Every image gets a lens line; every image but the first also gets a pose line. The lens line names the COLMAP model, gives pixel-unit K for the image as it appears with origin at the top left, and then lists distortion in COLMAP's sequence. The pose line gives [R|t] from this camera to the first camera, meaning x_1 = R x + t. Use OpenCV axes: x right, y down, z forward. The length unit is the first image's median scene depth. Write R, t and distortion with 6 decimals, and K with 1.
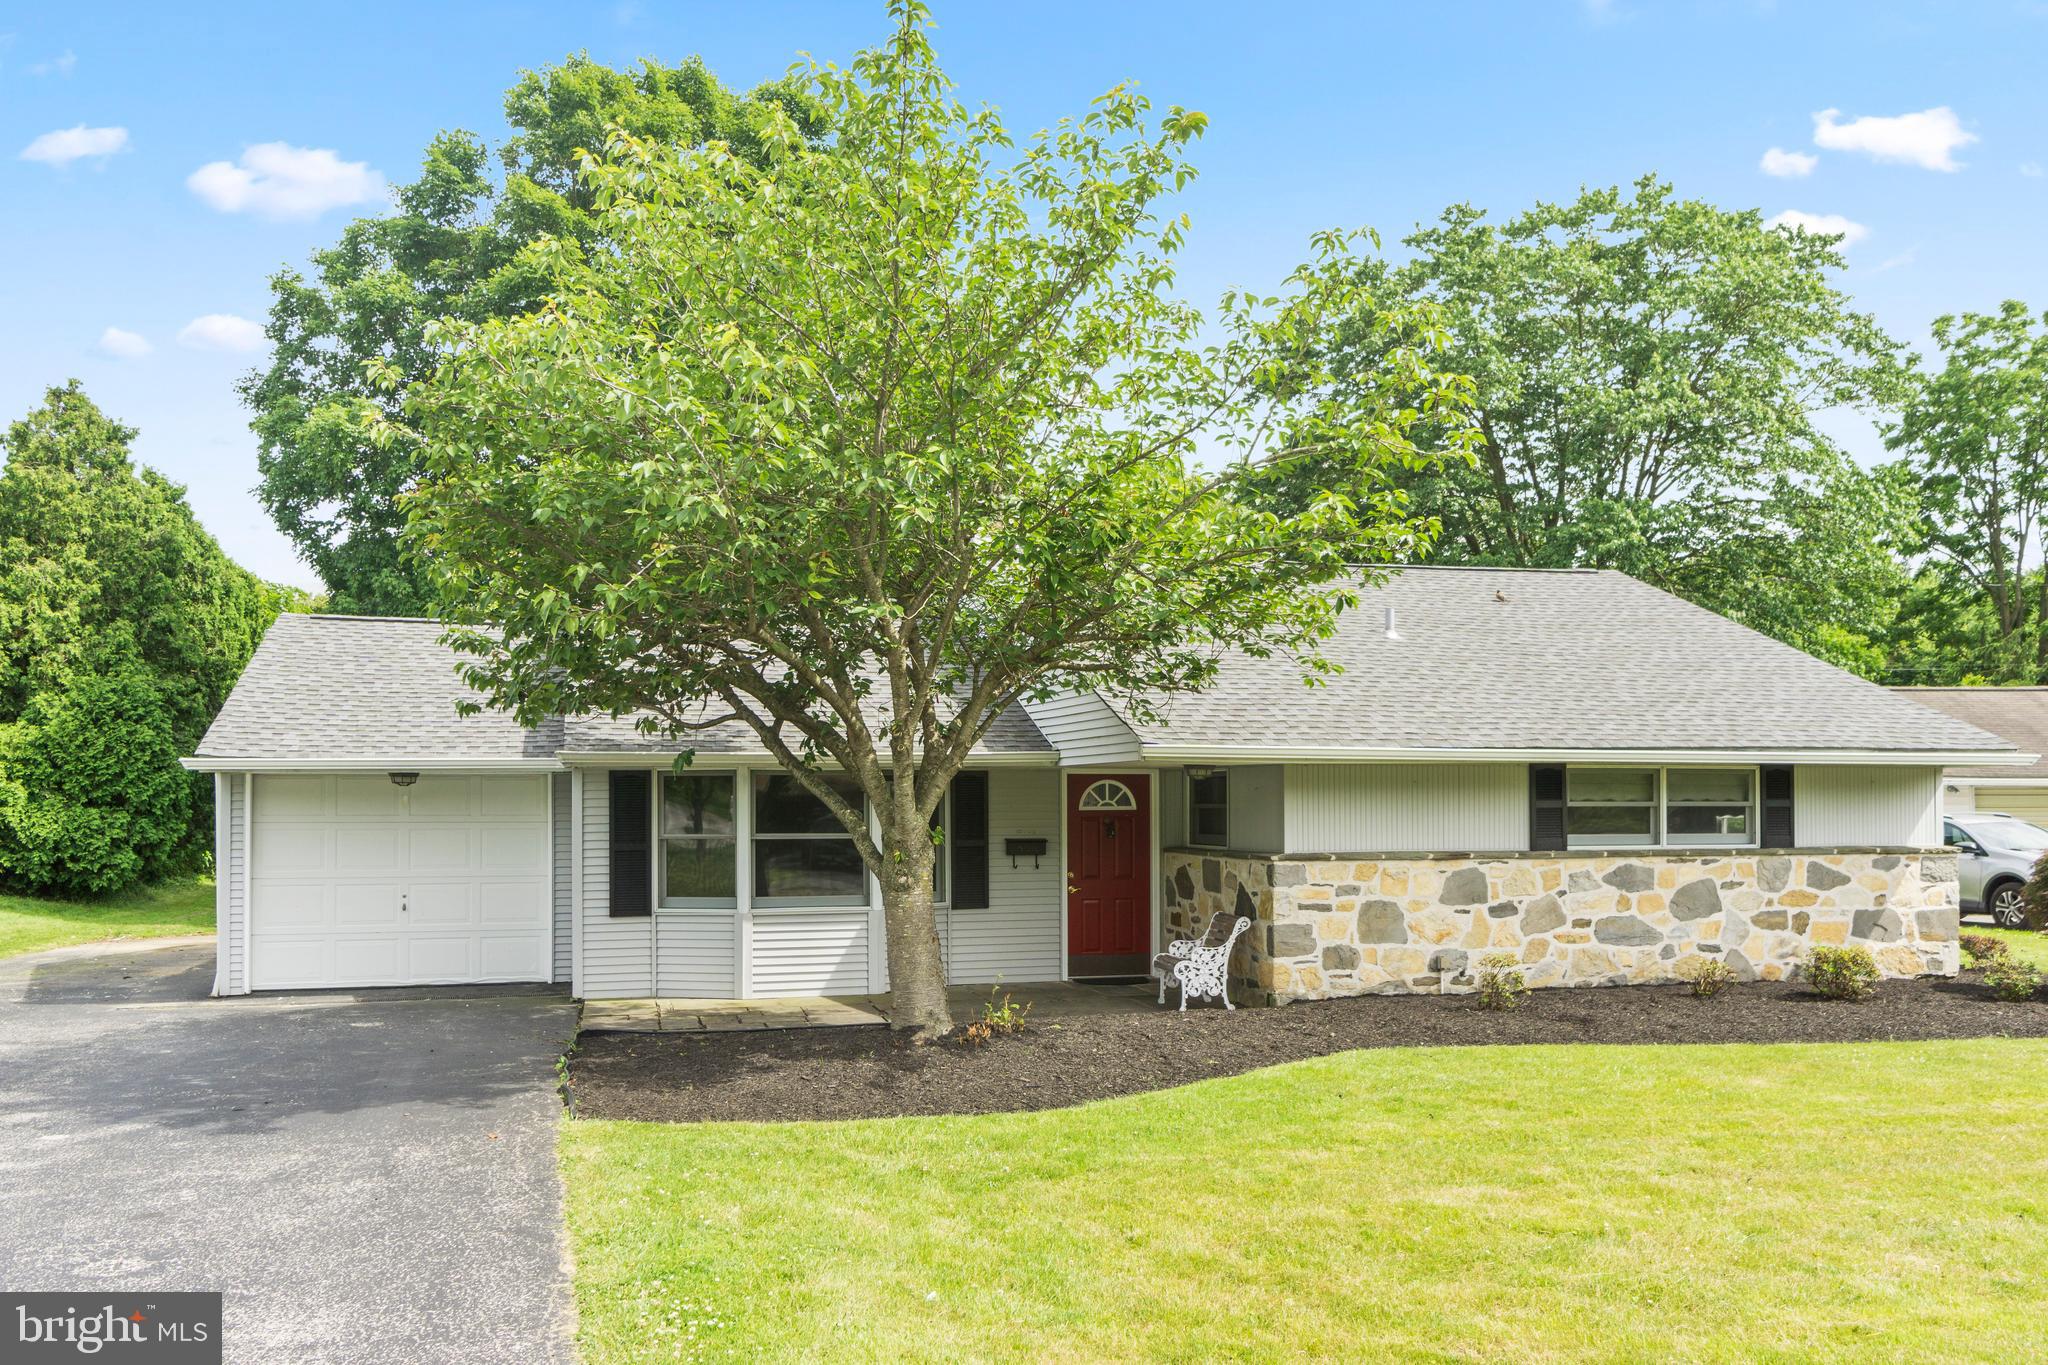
lens RADIAL K [[1615.8, 0, 1027.3], [0, 1615.8, 688.9], [0, 0, 1]] dist [0.000308, 0.003271]
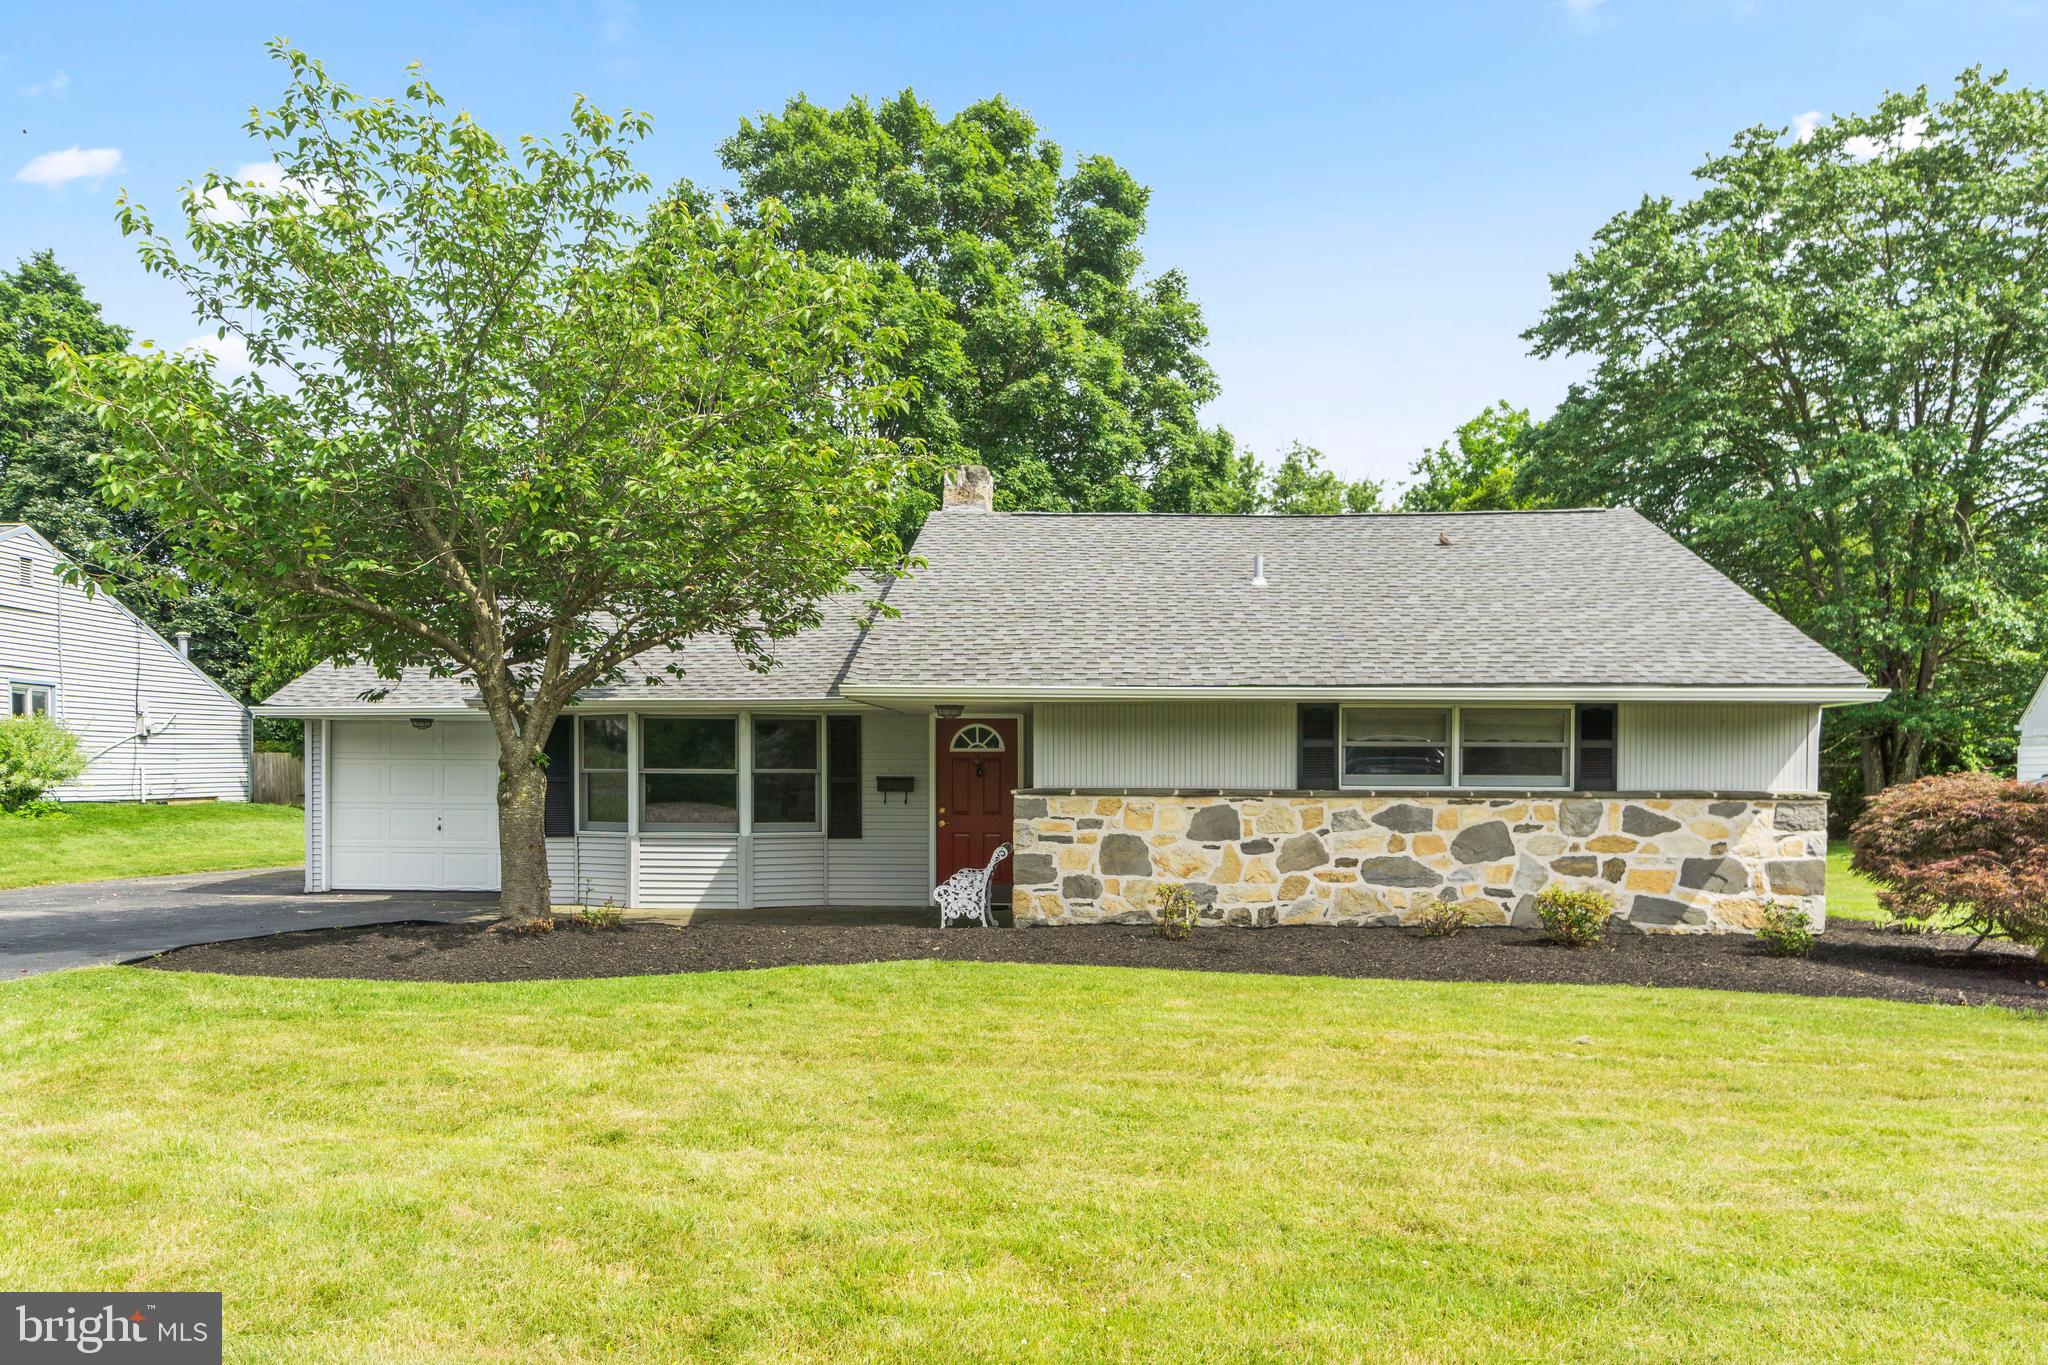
lens RADIAL K [[1515.0, 0, 1022.7], [0, 1515.0, 715.4], [0, 0, 1]] dist [-0.000721, 0.000482]
pose [[0.945647, -0.005286, -0.325151, 0.451390], [0.016673, 0.999341, 0.032242, 0.020195], [0.324766, -0.035911, 0.945112, 0.051551]]
